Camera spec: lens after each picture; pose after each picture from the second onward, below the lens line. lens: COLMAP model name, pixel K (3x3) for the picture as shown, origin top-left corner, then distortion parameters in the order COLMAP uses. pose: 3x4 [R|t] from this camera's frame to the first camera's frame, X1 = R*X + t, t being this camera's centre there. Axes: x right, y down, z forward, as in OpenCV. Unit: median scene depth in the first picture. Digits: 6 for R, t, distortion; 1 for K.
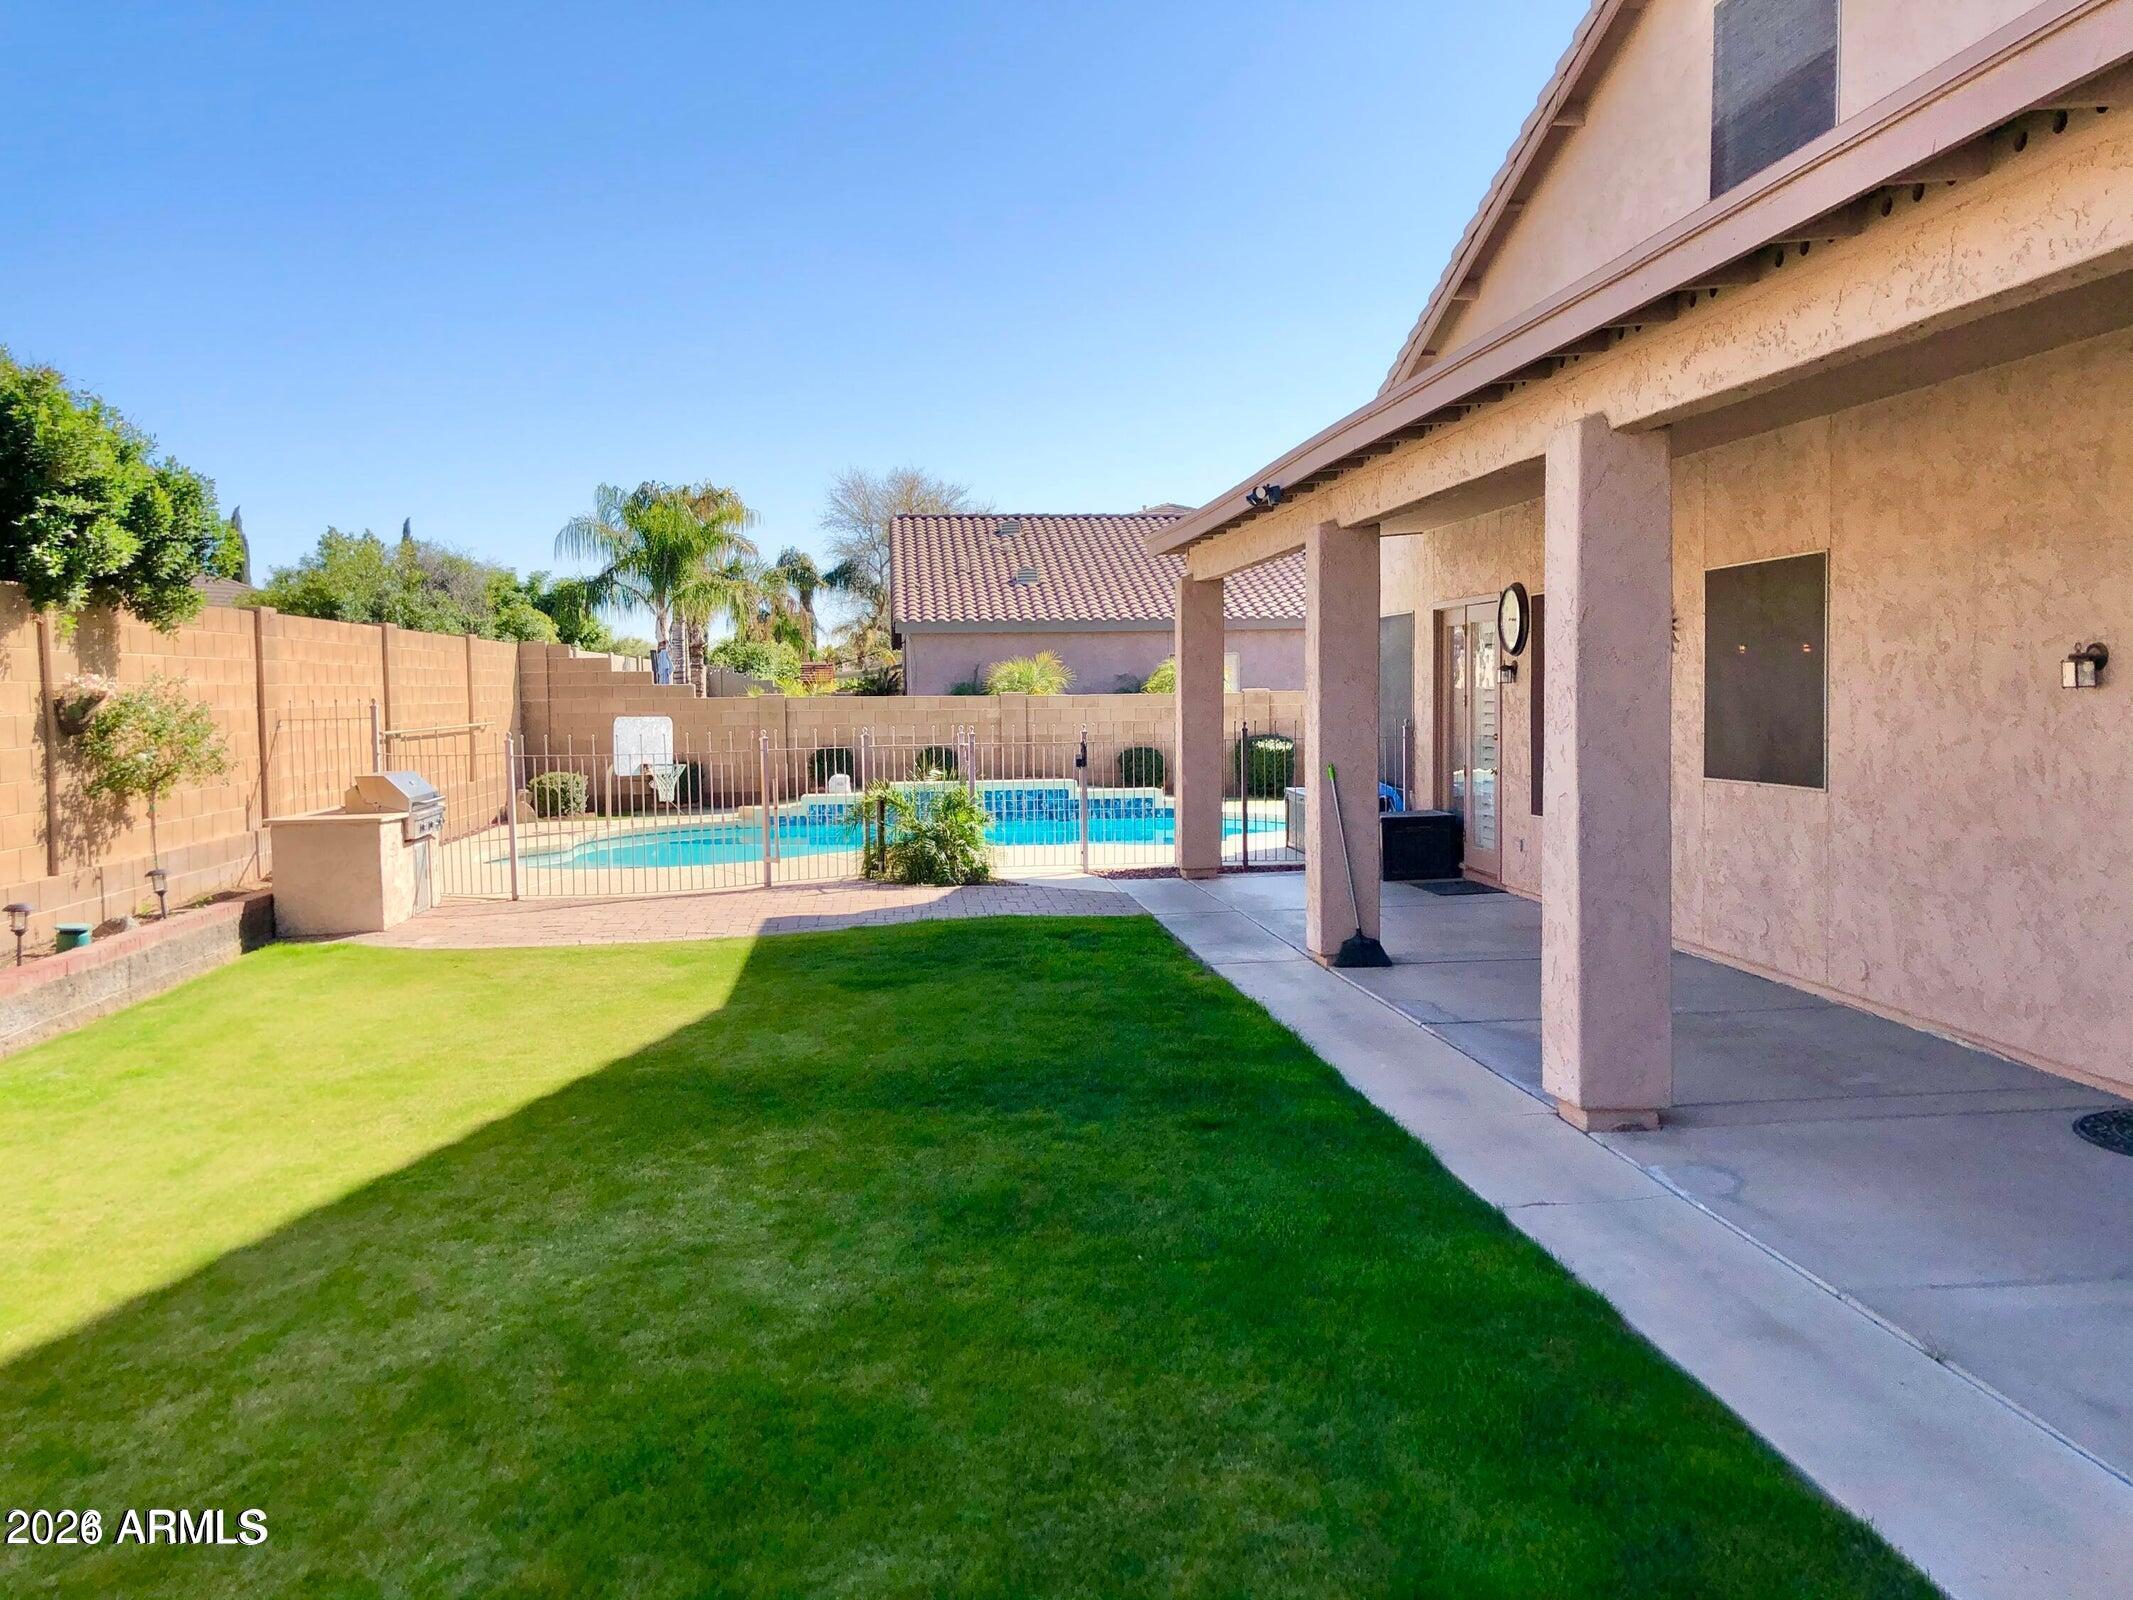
lens RADIAL K [[1749.7, 0, 1066.5], [0, 1749.7, 800.0], [0, 0, 1]] dist [0.024169, -0.002605]
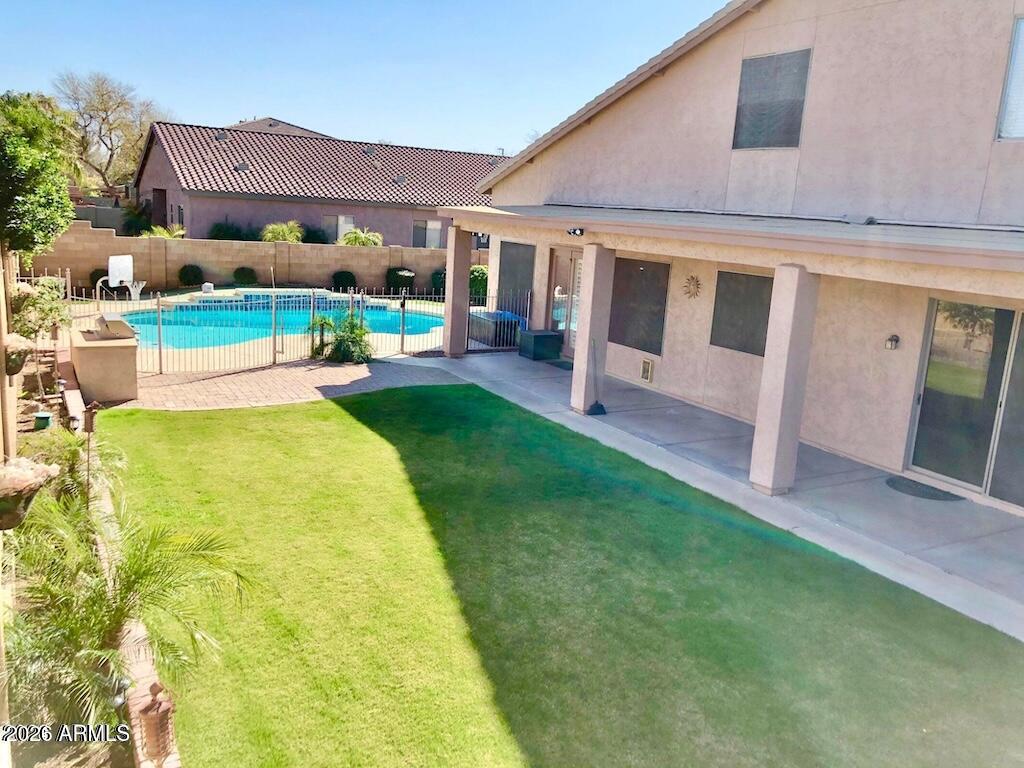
lens RADIAL K [[840.0, 0, 512.0], [0, 840.0, 384.0], [0, 0, 1]] dist [0.024169, -0.002605]
pose [[0.914991, -0.015601, 0.403173, -0.599973], [-0.046641, 0.988463, 0.144100, -0.166790], [-0.400770, -0.150655, 0.903707, -0.113113]]
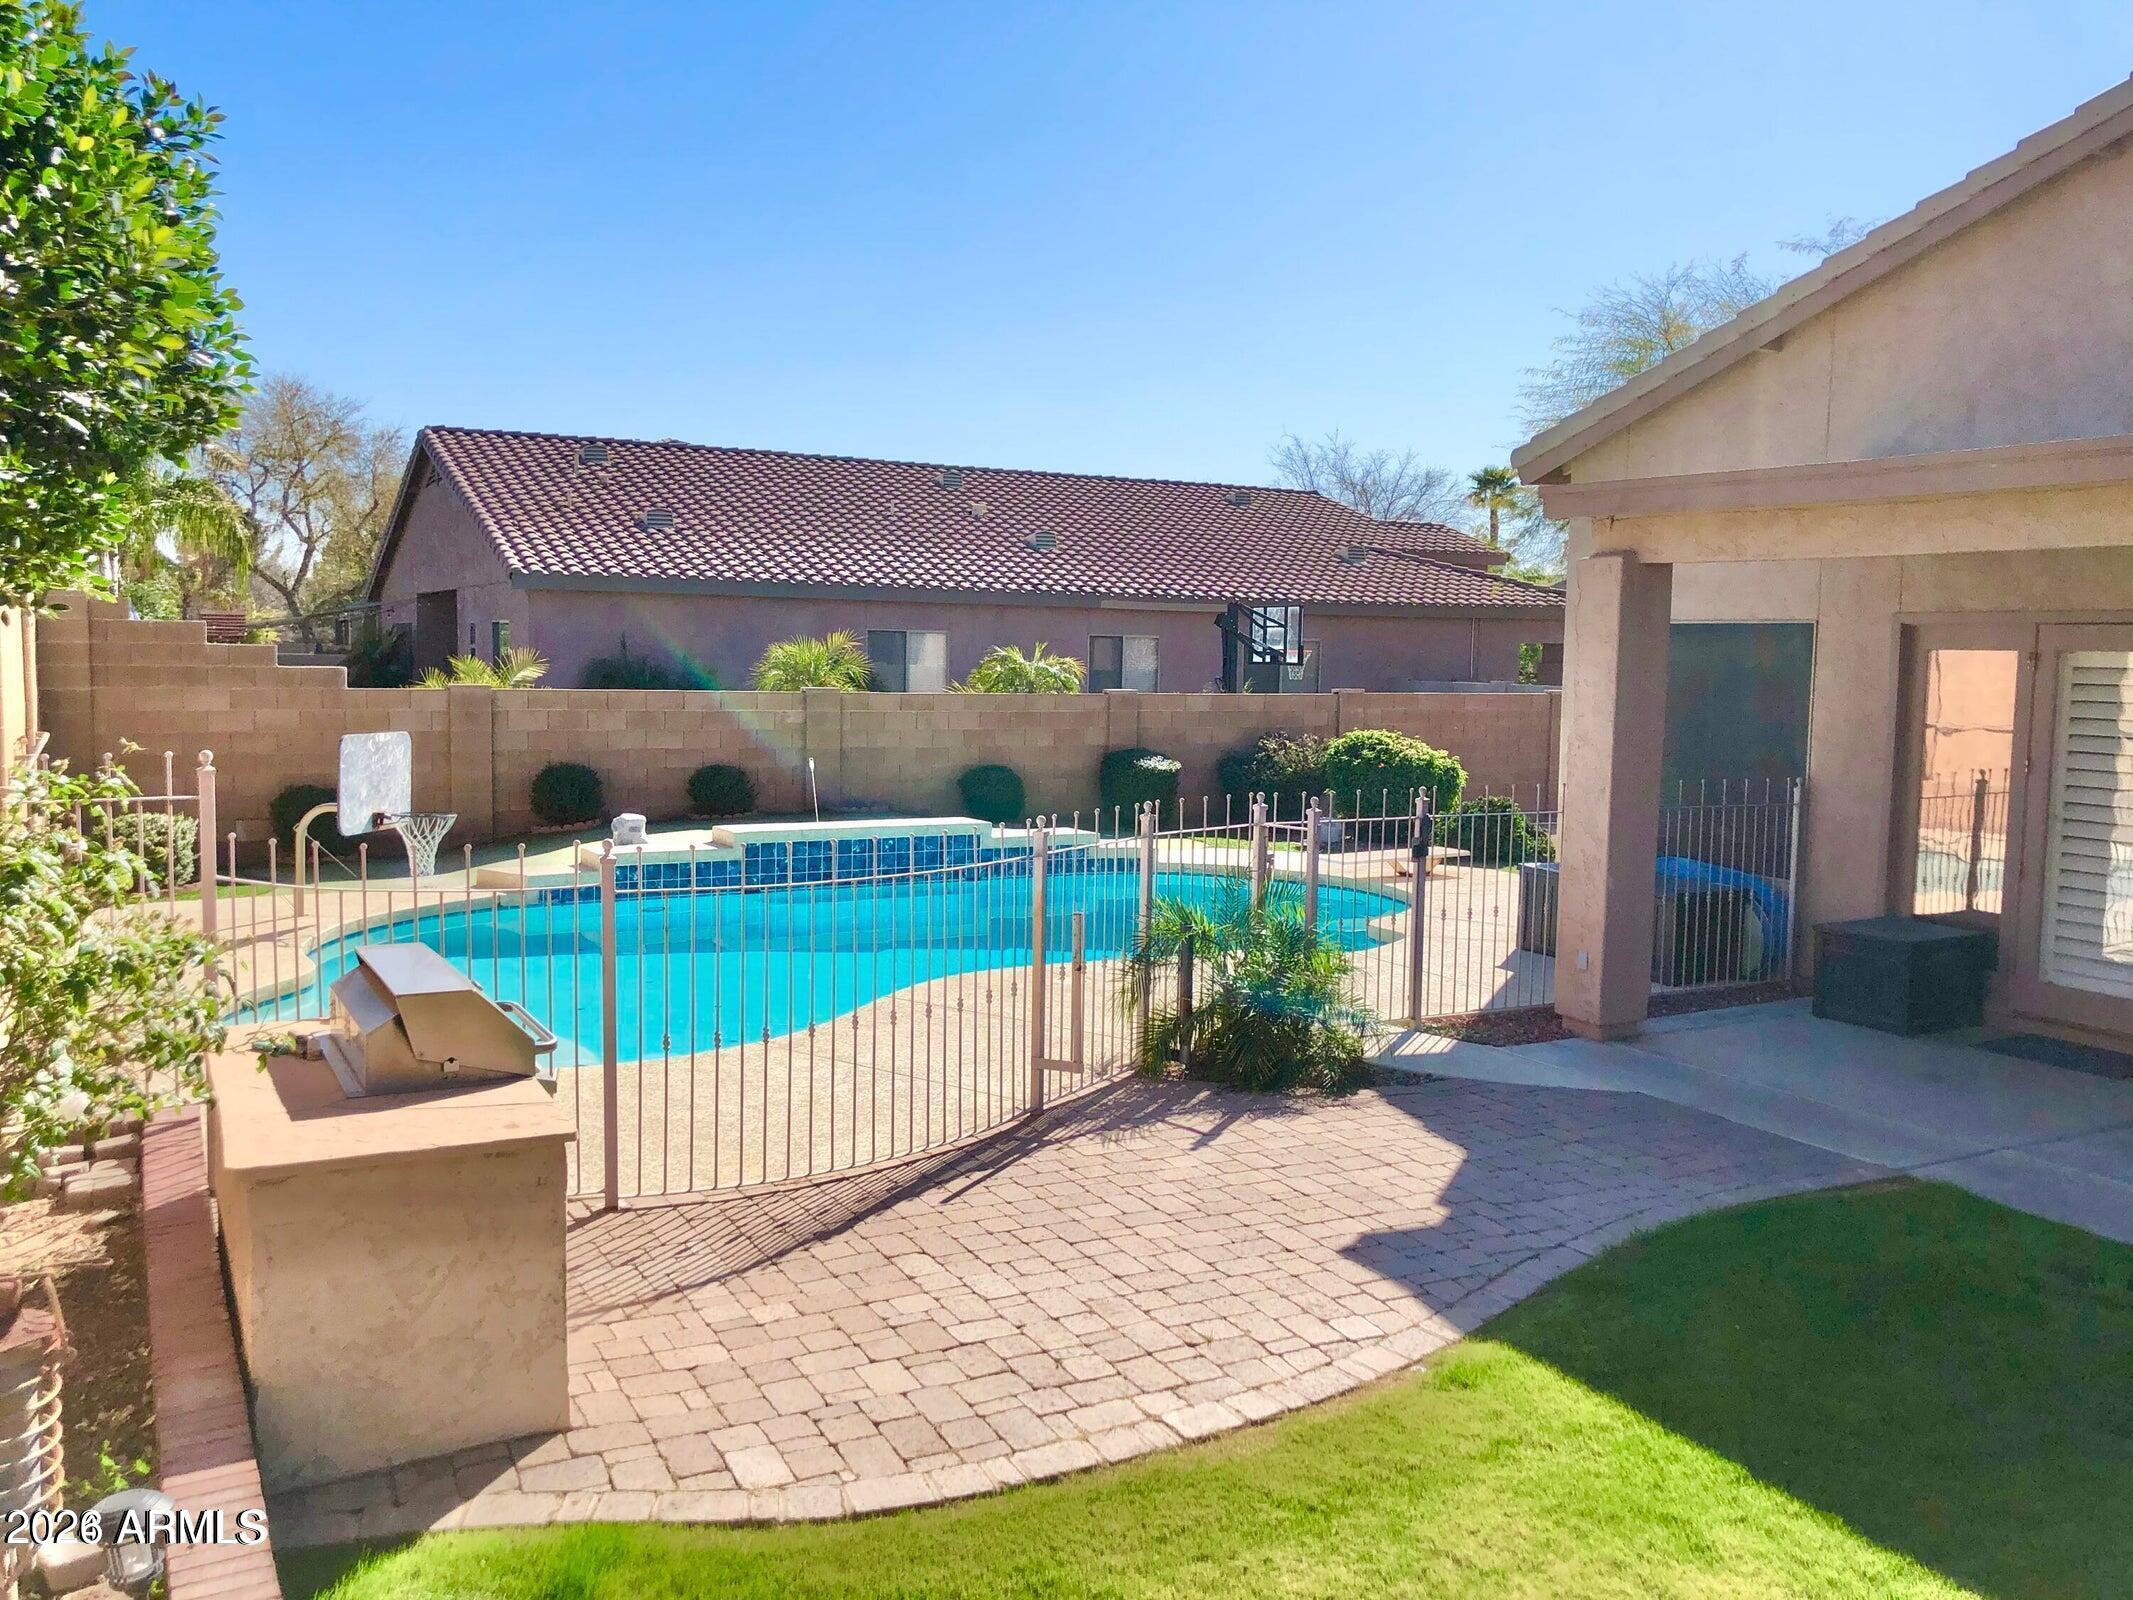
lens RADIAL K [[1753.4, 0, 1104.2], [0, 1753.4, 799.1], [0, 0, 1]] dist [0.004172, -0.004176]
pose [[0.918193, -0.005738, 0.396091, -0.671044], [-0.003485, 0.999739, 0.022562, -0.105944], [-0.396117, -0.022097, 0.917934, 0.962161]]
